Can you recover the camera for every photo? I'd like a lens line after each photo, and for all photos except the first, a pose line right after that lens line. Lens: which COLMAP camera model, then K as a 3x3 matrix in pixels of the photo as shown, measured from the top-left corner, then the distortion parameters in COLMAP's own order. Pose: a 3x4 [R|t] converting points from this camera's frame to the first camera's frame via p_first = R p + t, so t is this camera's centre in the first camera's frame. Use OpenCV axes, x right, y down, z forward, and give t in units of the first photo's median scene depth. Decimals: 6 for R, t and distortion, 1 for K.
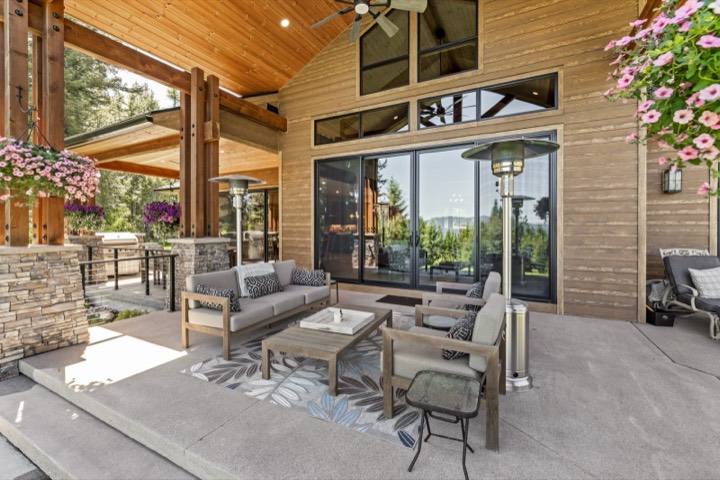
lens RADIAL K [[309.6, 0, 357.2], [0, 309.6, 234.1], [0, 0, 1]] dist [0.000141, -0.000459]
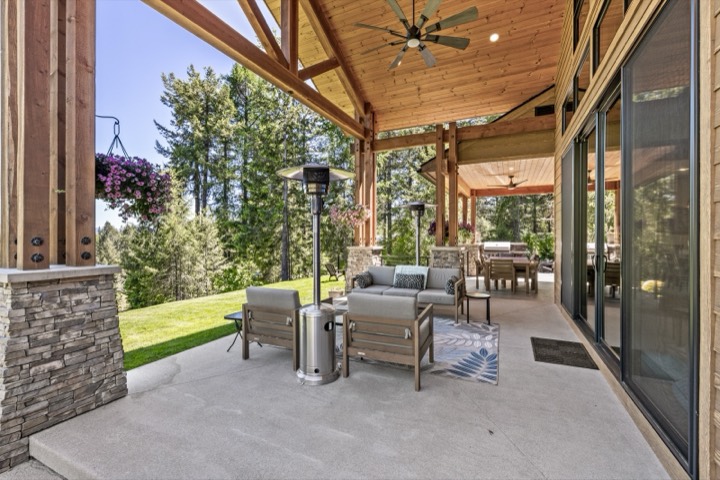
lens RADIAL K [[309.6, 0, 357.2], [0, 309.6, 234.1], [0, 0, 1]] dist [0.000141, -0.000459]
pose [[0.044862, -0.008204, -0.998960, 1.656386], [-0.017165, 0.999812, -0.008982, -0.038546], [0.998846, 0.017550, 0.044713, 1.111350]]
